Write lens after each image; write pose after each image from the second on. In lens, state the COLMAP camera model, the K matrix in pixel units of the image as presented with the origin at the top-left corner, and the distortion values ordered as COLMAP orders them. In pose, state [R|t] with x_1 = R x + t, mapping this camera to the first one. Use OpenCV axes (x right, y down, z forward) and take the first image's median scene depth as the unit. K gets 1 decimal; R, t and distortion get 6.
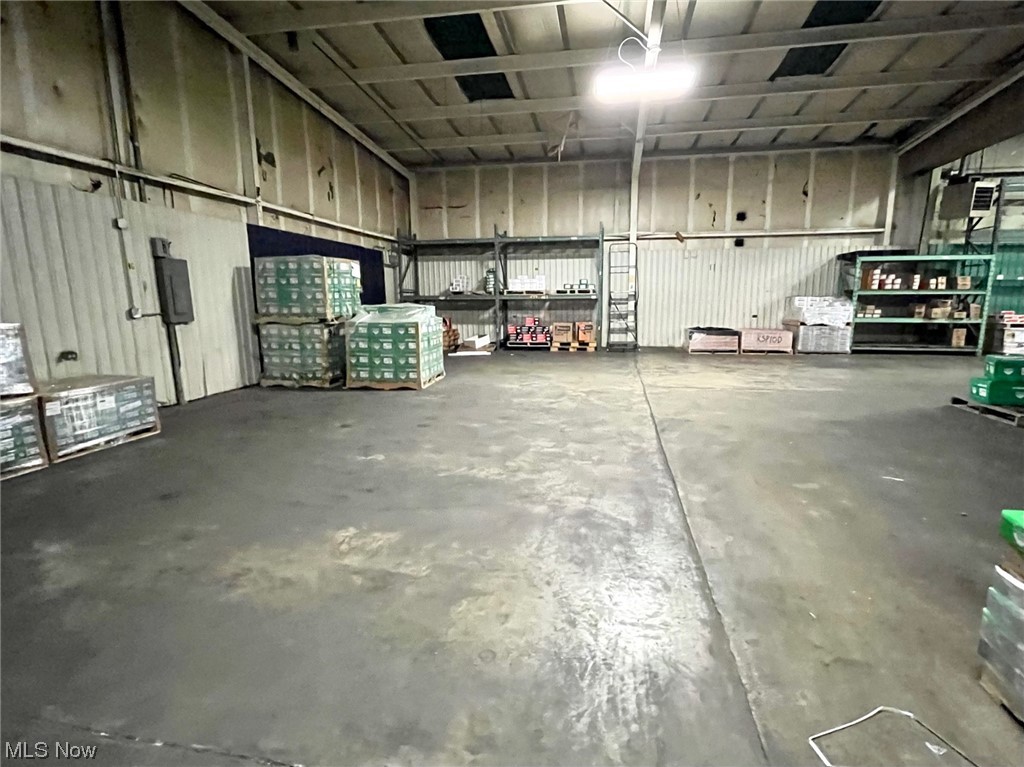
lens RADIAL K [[488.3, 0, 529.4], [0, 488.3, 376.1], [0, 0, 1]] dist [-0.001571, -0.000271]
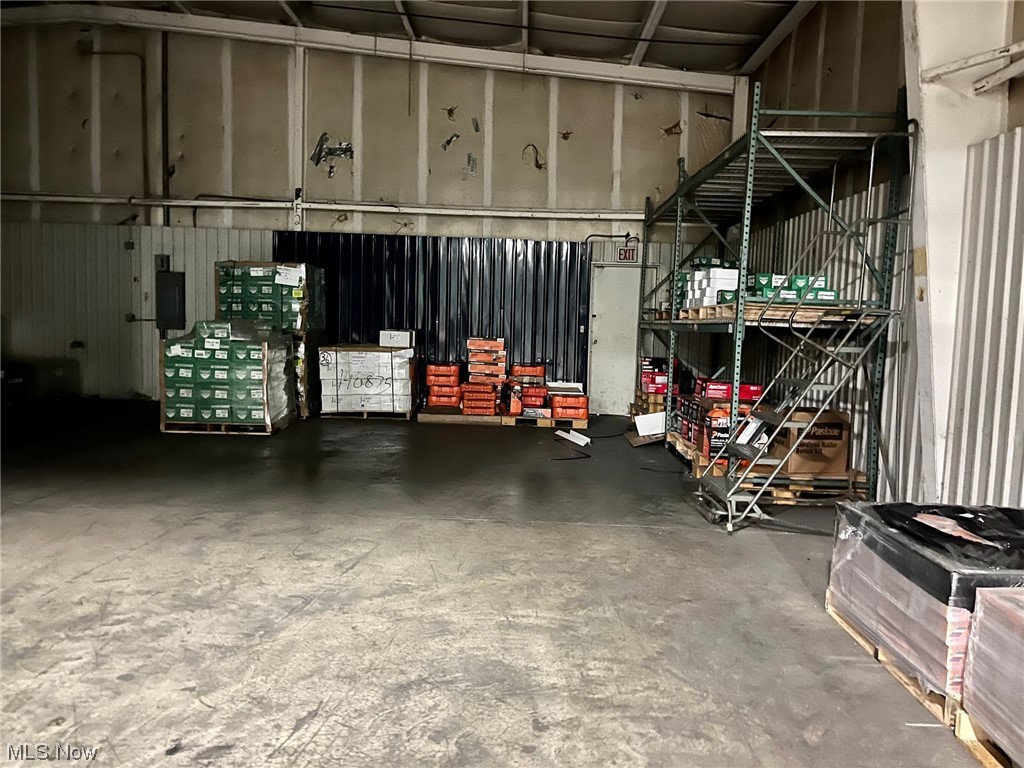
lens RADIAL K [[776.1, 0, 518.5], [0, 776.1, 382.5], [0, 0, 1]] dist [0.034958, -0.034728]
pose [[0.155496, 0.091234, -0.983614, 0.675790], [-0.191336, 0.979651, 0.060618, -0.145736], [0.969129, 0.178775, 0.169788, 0.871520]]
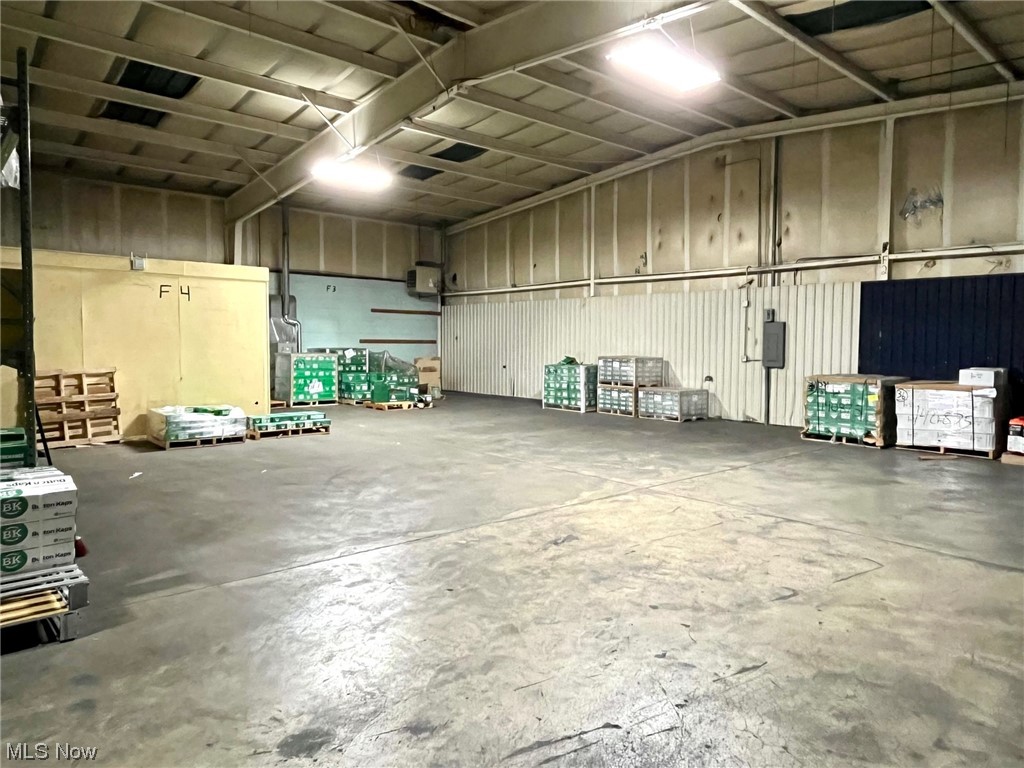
lens RADIAL K [[667.0, 0, 514.6], [0, 667.0, 376.5], [0, 0, 1]] dist [-0.003594, 0.001424]
pose [[-0.629025, 0.045892, -0.776029, 0.718948], [-0.127097, 0.978753, 0.160901, -0.173629], [0.766925, 0.199842, -0.609828, 0.939795]]
